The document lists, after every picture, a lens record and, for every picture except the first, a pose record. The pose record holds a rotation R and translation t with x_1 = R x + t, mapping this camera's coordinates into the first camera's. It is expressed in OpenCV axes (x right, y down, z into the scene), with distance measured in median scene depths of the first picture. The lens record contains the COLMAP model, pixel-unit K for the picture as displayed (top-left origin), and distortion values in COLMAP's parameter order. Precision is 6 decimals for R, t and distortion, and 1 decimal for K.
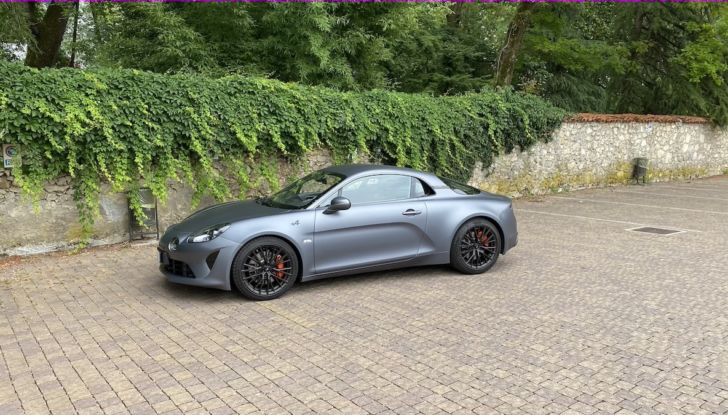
lens RADIAL K [[567.5, 0, 364.0], [0, 567.5, 207.5], [0, 0, 1]] dist [0.094107, -0.190990]
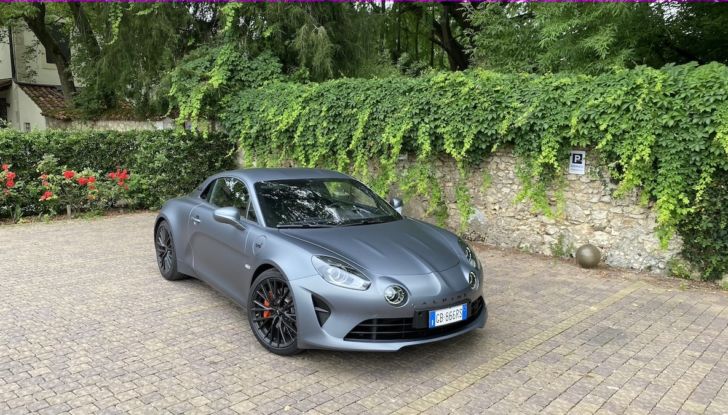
lens RADIAL K [[567.5, 0, 364.0], [0, 567.5, 207.5], [0, 0, 1]] dist [0.094107, -0.190990]
pose [[0.168482, 0.137724, -0.976036, 0.688839], [-0.146640, 0.982674, 0.113348, -0.100300], [0.974736, 0.124029, 0.185758, 0.729418]]
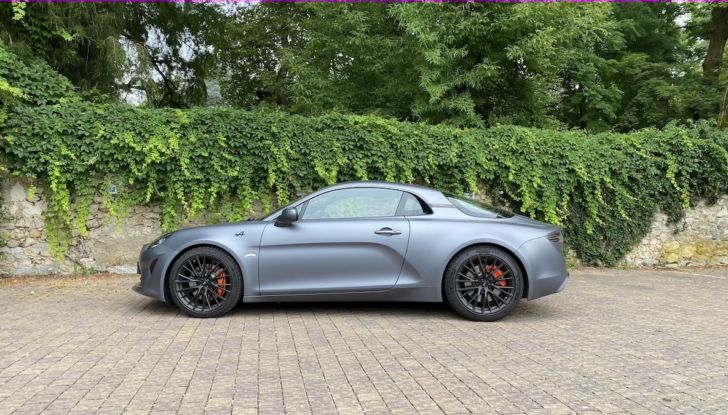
lens RADIAL K [[567.5, 0, 364.0], [0, 567.5, 207.5], [0, 0, 1]] dist [0.094107, -0.190990]
pose [[0.893933, 0.006759, -0.448150, 0.265094], [-0.067779, 0.990426, -0.120262, 0.046922], [0.443046, 0.137881, 0.885832, 0.165227]]
